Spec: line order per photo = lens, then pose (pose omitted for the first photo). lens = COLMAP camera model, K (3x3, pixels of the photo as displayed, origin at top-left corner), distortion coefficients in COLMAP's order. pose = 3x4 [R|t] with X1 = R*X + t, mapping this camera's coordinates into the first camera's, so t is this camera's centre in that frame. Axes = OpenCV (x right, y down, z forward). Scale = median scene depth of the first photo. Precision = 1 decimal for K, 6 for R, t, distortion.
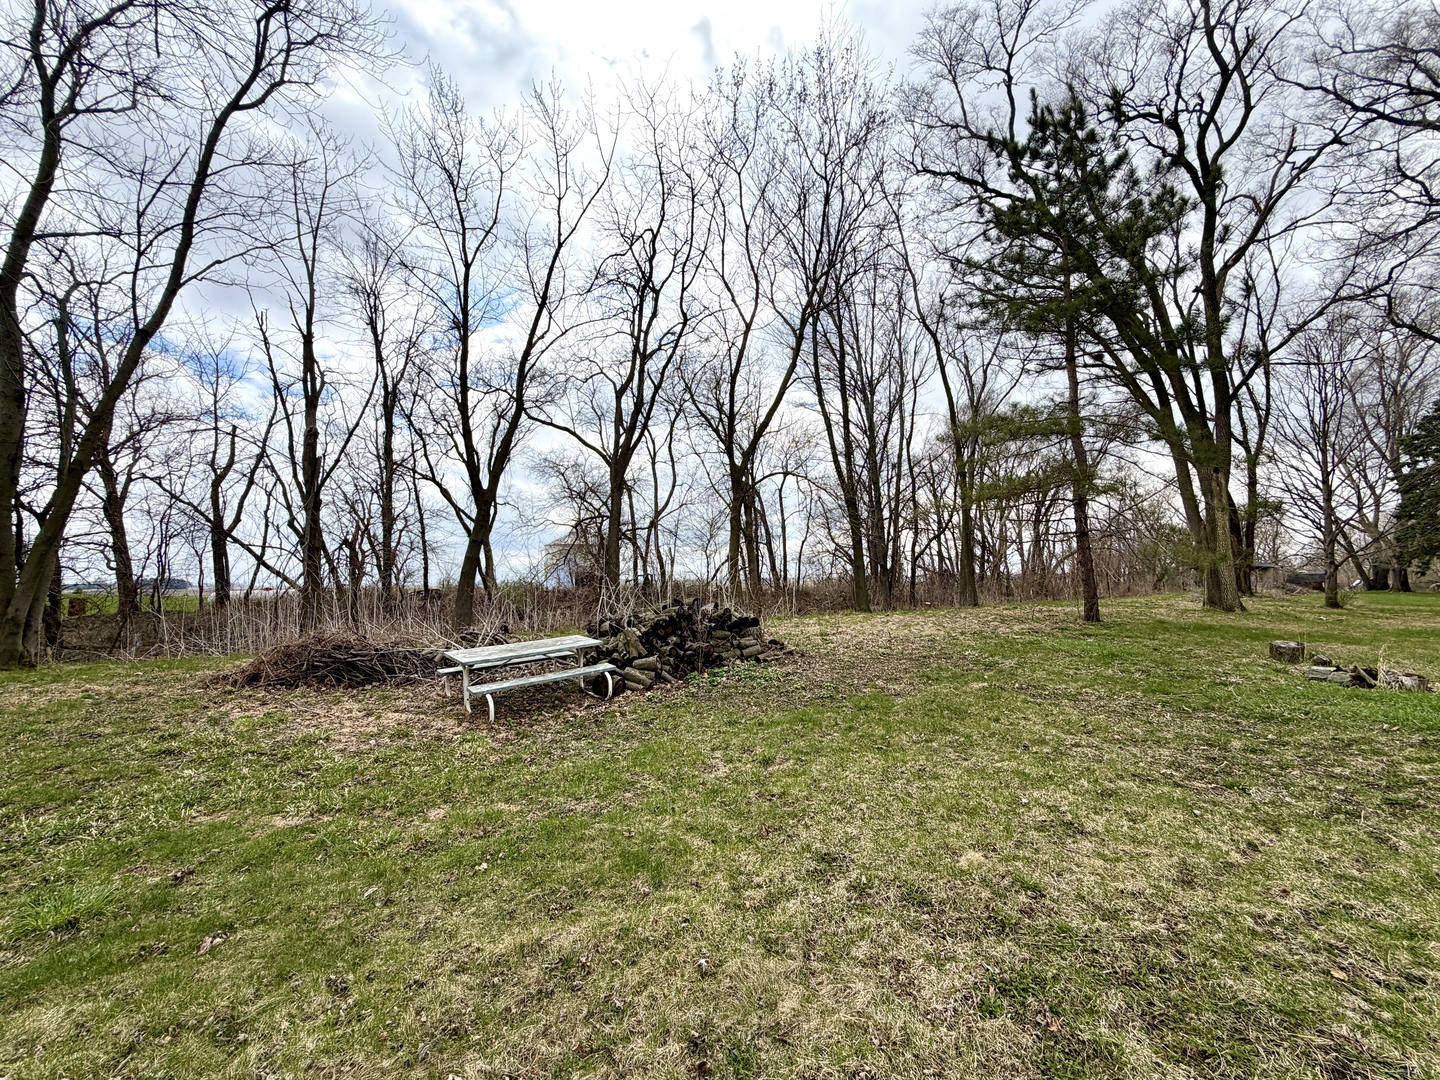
lens RADIAL K [[576.3, 0, 718.3], [0, 576.3, 544.9], [0, 0, 1]] dist [0.000303, 0.000028]
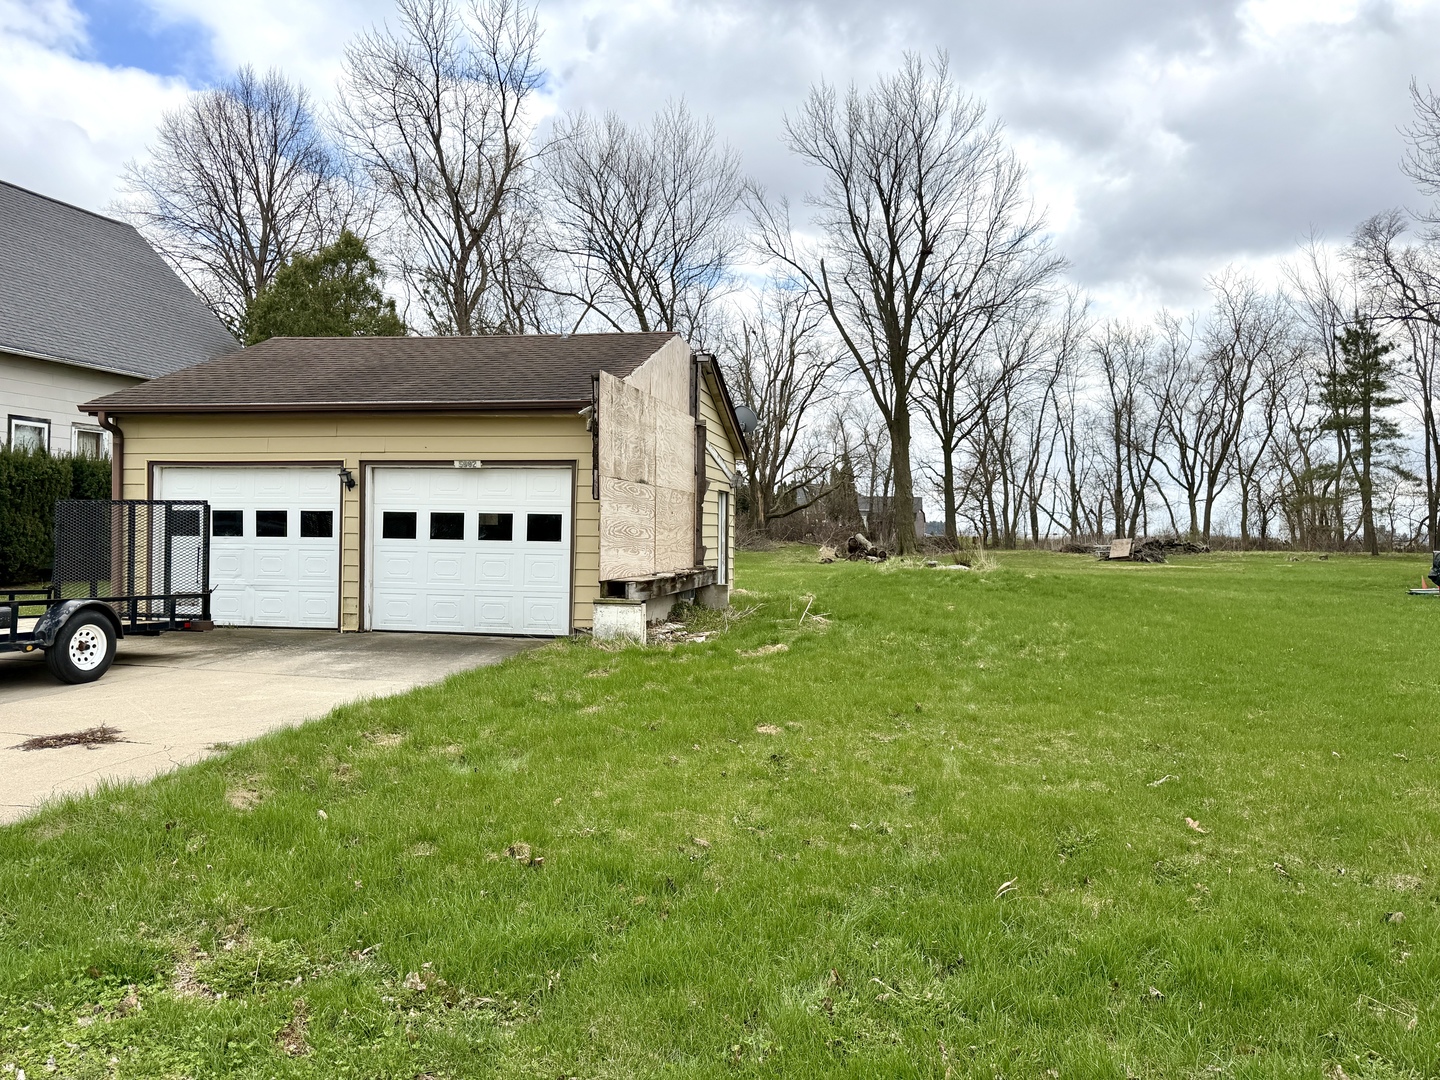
lens RADIAL K [[1008.8, 0, 725.8], [0, 1008.8, 541.8], [0, 0, 1]] dist [0.103605, -0.164759]
pose [[0.571996, 0.026126, -0.819841, 1.198645], [0.034903, 0.997812, 0.056149, -0.110199], [0.819514, -0.060732, 0.569832, -1.610647]]
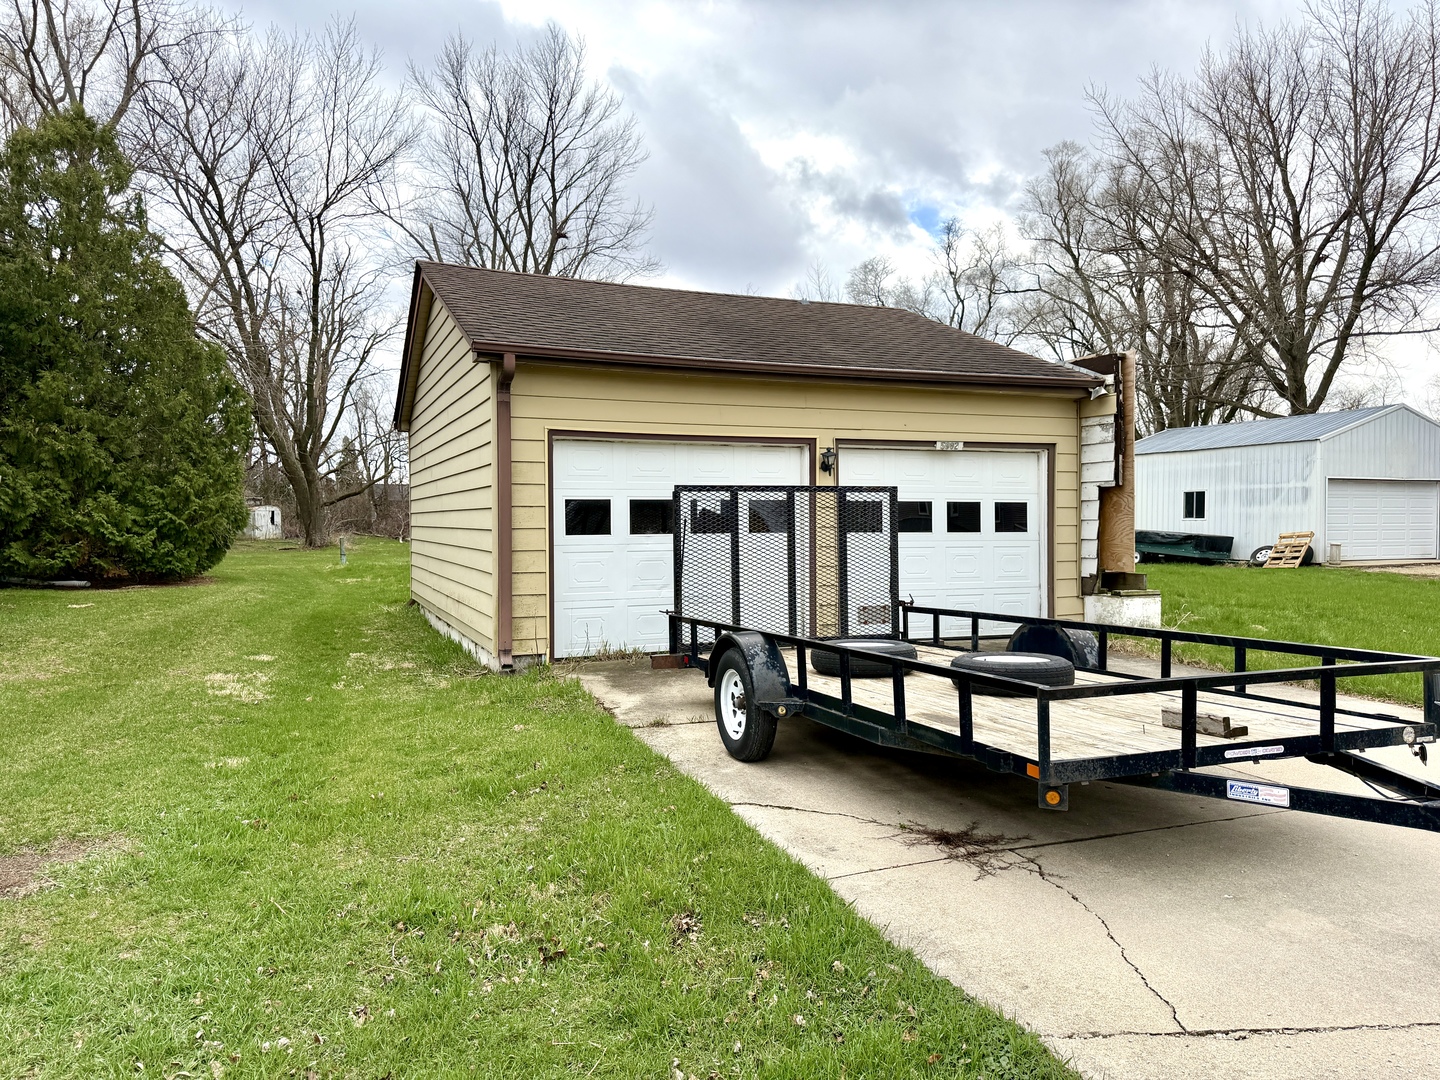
lens RADIAL K [[1000.3, 0, 720.0], [0, 1000.3, 540.0], [0, 0, 1]] dist [0.074773, -0.000092]
pose [[0.924255, 0.016569, -0.381415, 0.848125], [0.016406, 0.996411, 0.083041, -0.120165], [0.381422, -0.083009, 0.920666, -1.830078]]
